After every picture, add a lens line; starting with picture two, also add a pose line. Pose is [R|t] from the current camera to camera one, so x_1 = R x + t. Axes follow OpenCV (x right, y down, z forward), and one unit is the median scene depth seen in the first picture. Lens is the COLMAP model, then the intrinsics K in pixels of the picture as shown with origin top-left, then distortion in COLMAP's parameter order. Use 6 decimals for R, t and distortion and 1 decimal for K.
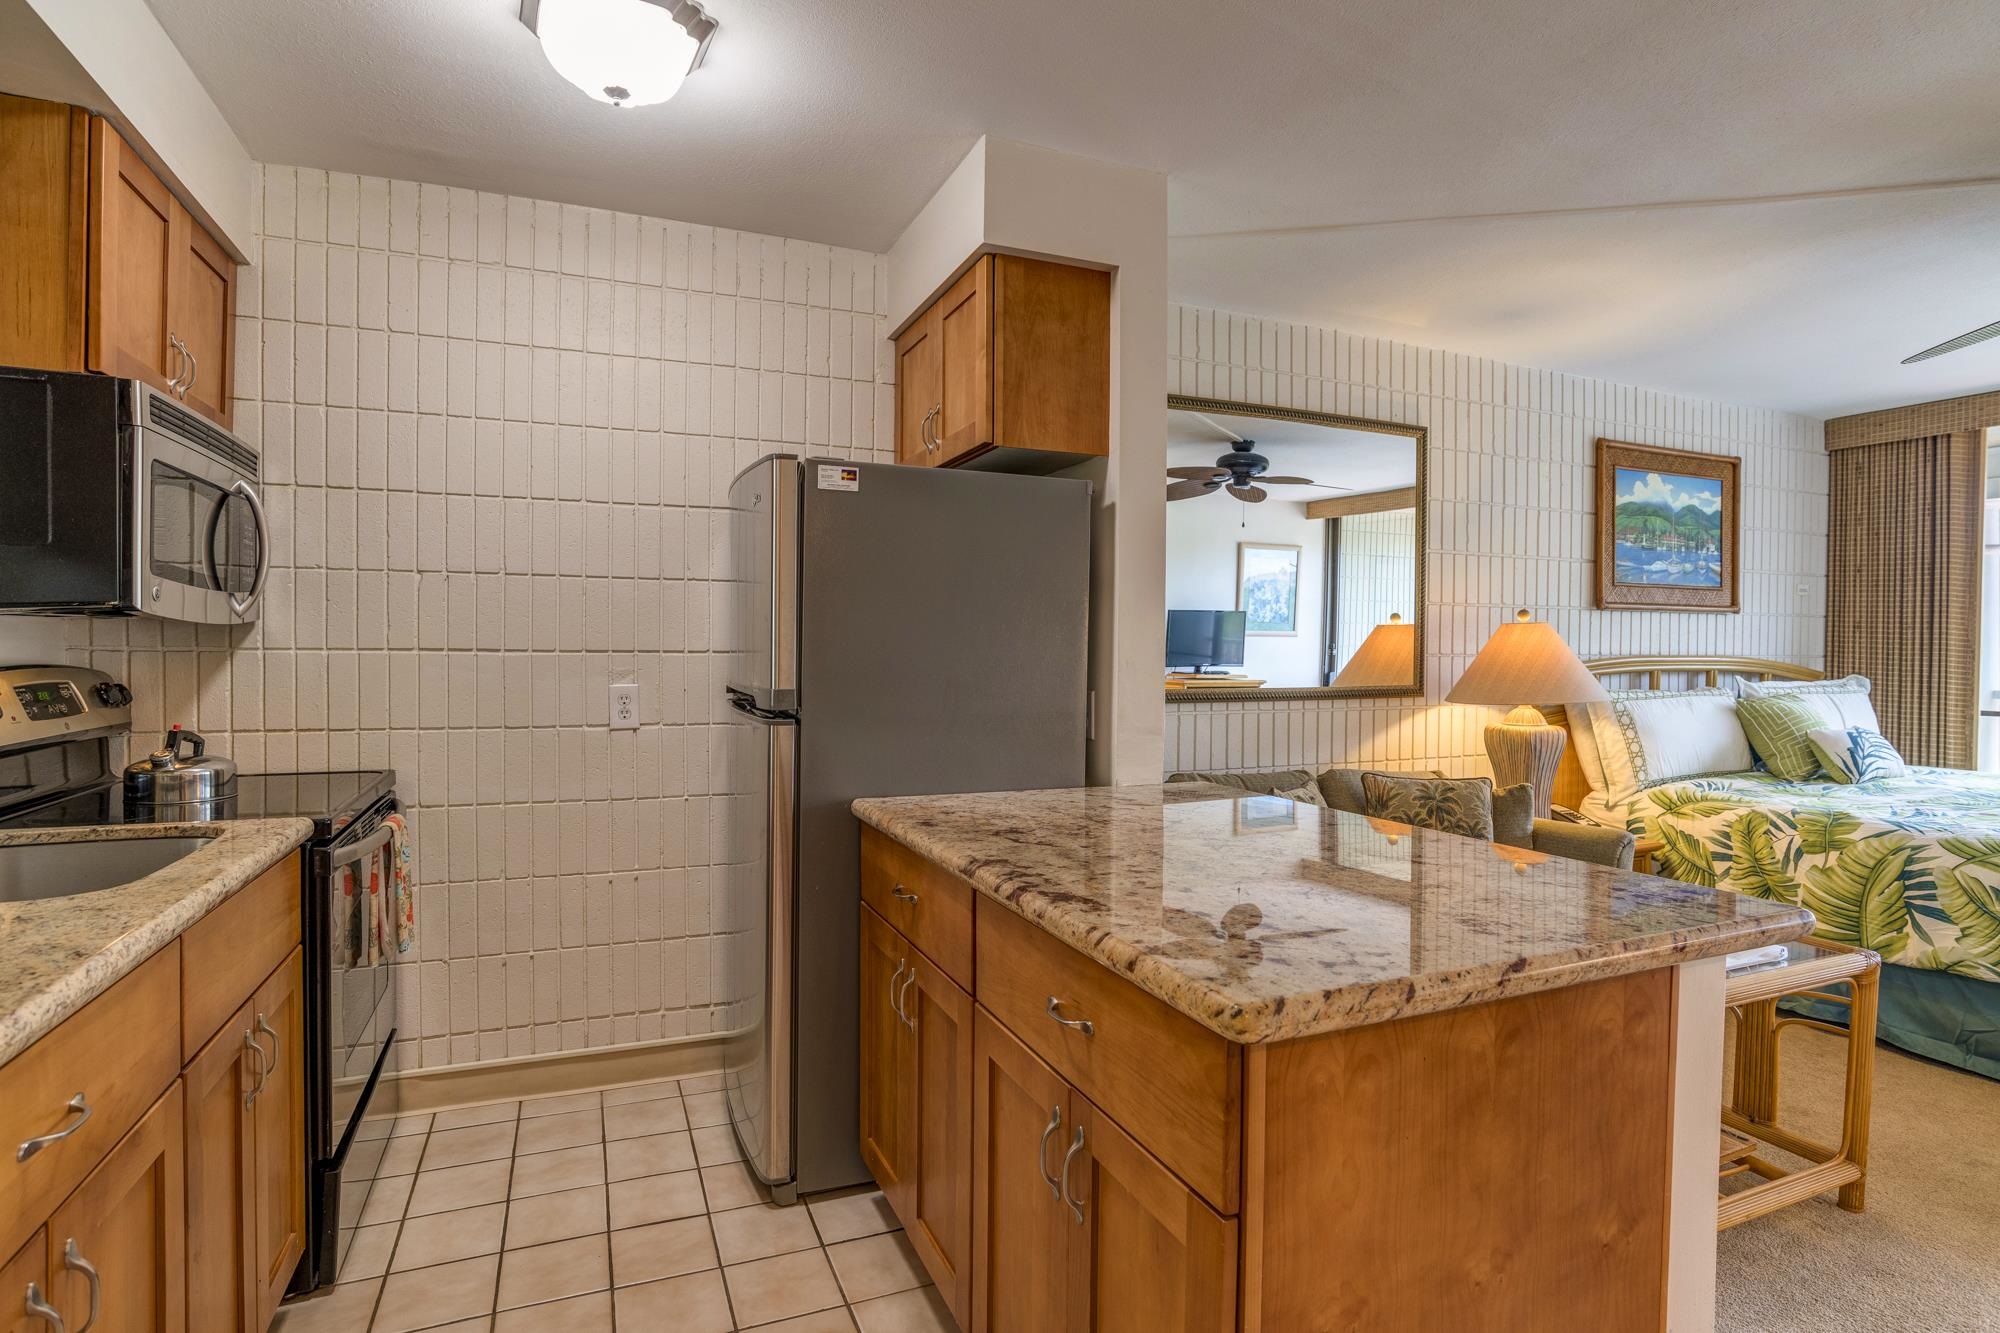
lens RADIAL K [[1015.5, 0, 1007.8], [0, 1015.5, 664.0], [0, 0, 1]] dist [-0.057635, 0.026806]
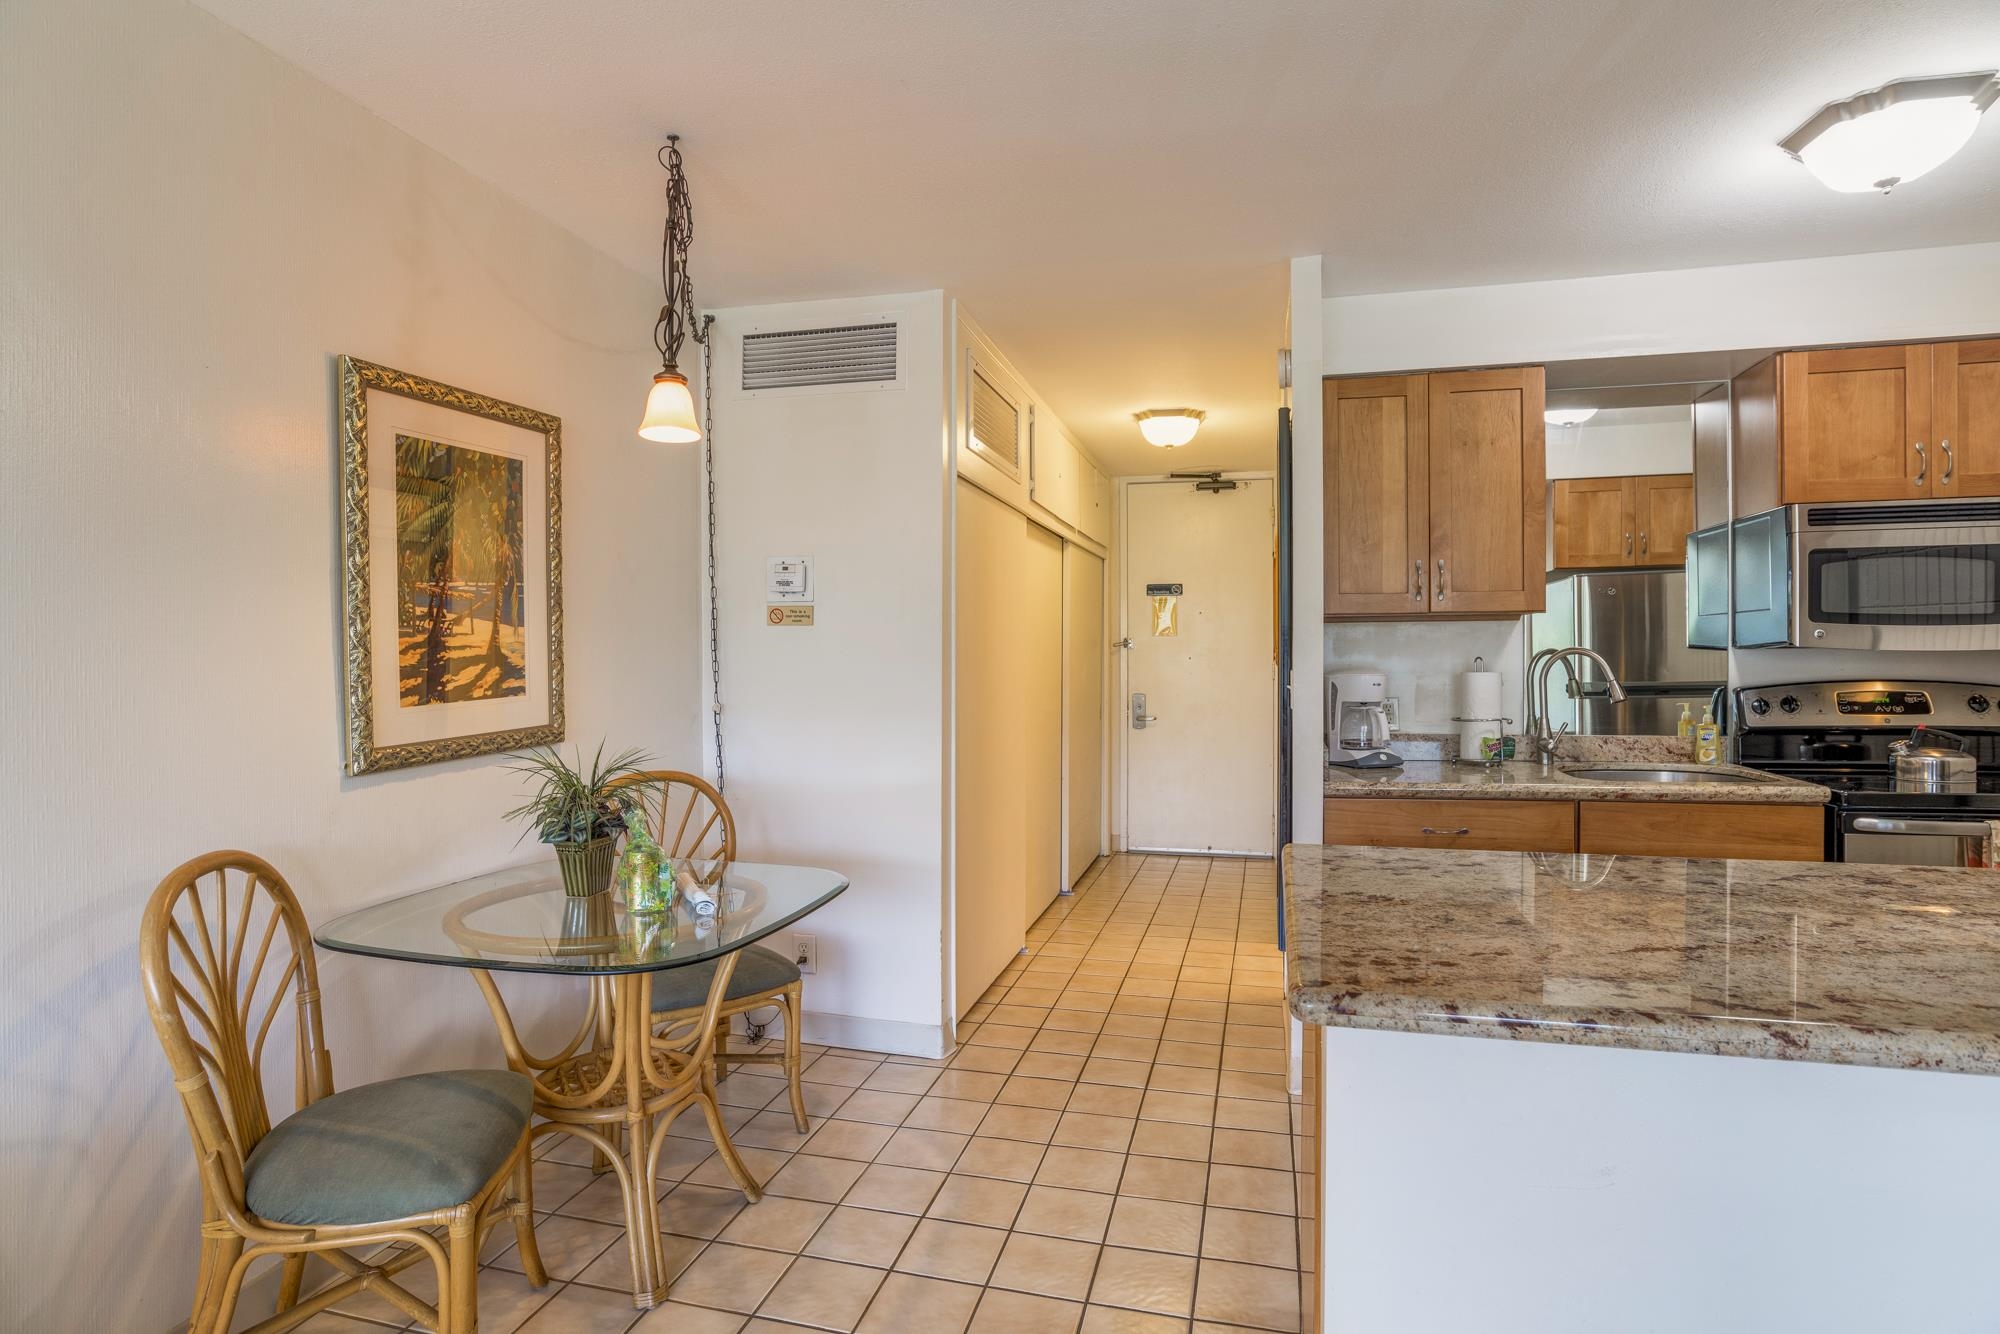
lens RADIAL K [[1015.5, 0, 1007.8], [0, 1015.5, 664.5], [0, 0, 1]] dist [-0.057635, 0.026806]
pose [[-0.609454, -0.000151, -0.792822, 1.060890], [-0.010950, 0.999906, 0.008227, -0.020432], [0.792746, 0.013696, -0.609398, 0.853920]]
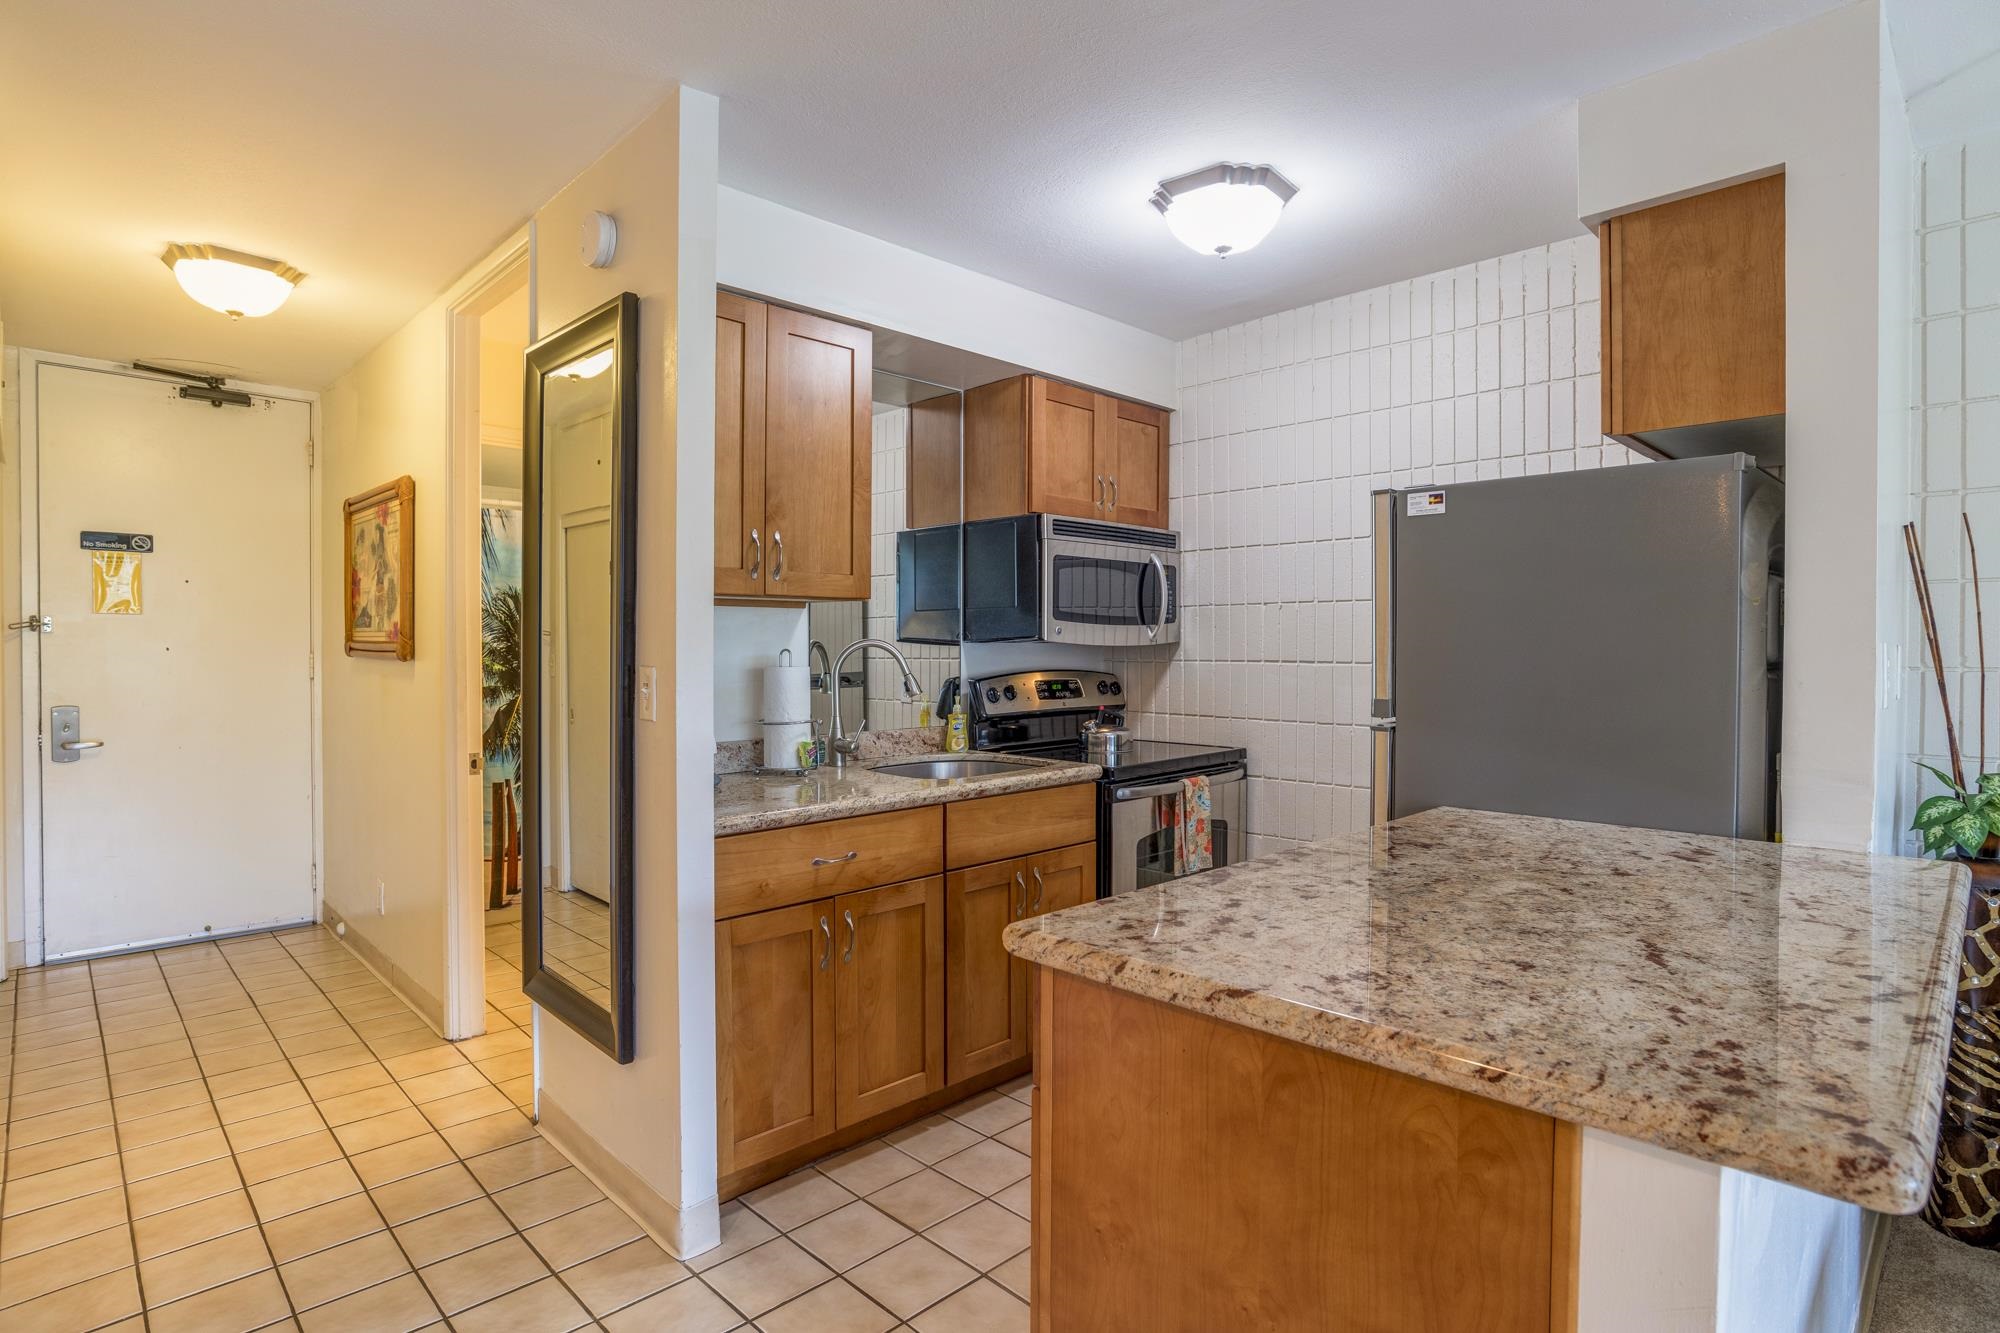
lens RADIAL K [[1015.5, 0, 1007.8], [0, 1015.5, 664.0], [0, 0, 1]] dist [-0.057635, 0.026806]
pose [[0.367404, 0.006434, -0.930039, 0.730823], [-0.010968, 0.999937, 0.002584, -0.013611], [0.929997, 0.009251, 0.367451, 0.223946]]
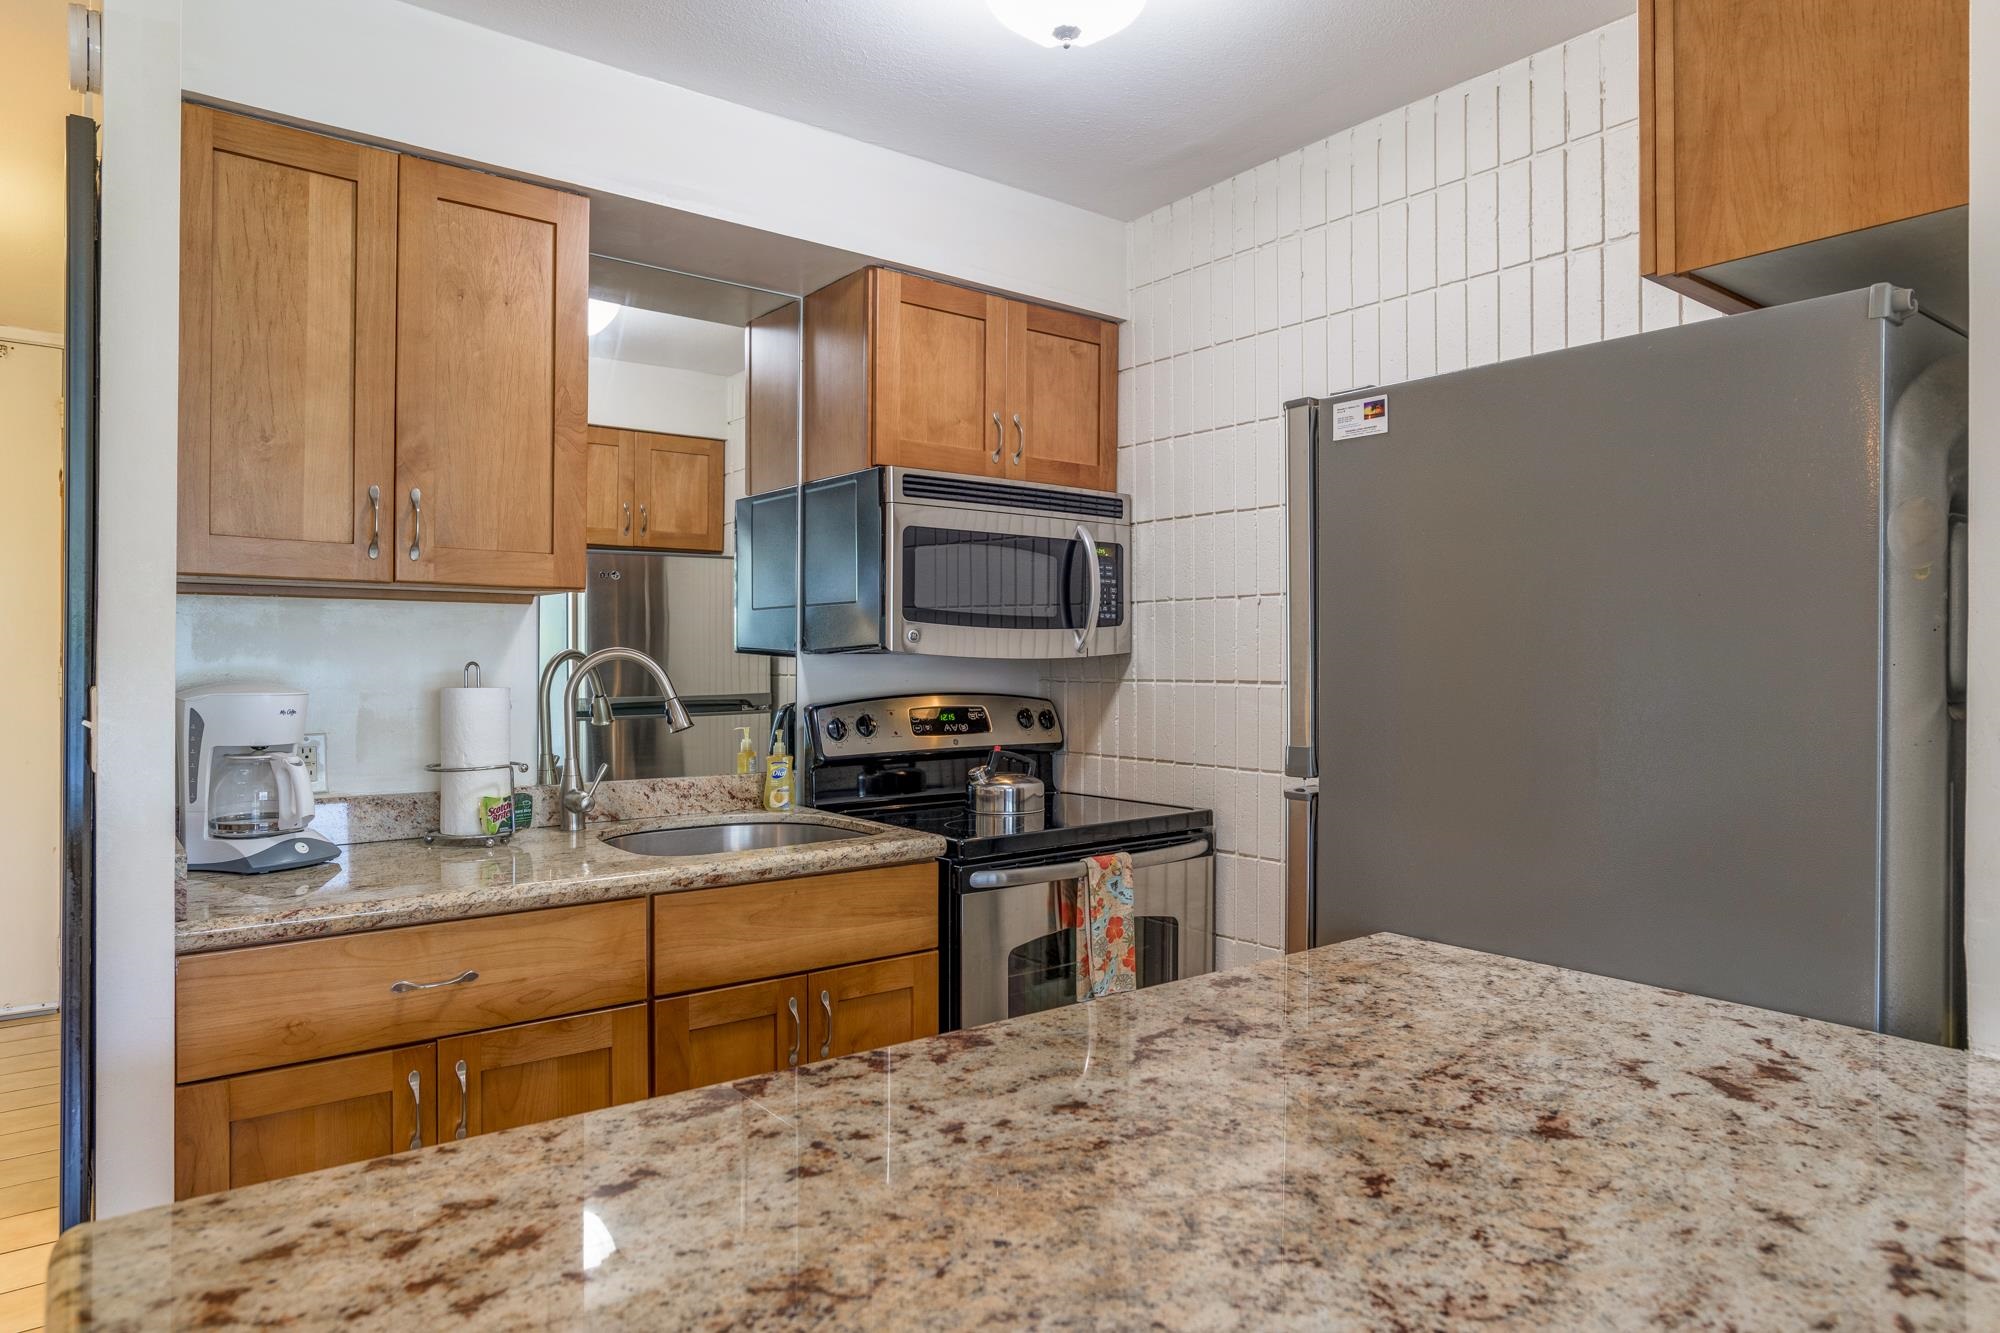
lens RADIAL K [[1213.2, 0, 1009.3], [0, 1213.2, 665.8], [0, 0, 1]] dist [-0.041426, 0.026105]
pose [[0.263734, -0.005241, -0.964581, 0.558808], [-0.014602, 0.999849, -0.009425, -0.020419], [0.964485, 0.016570, 0.263618, 0.657651]]
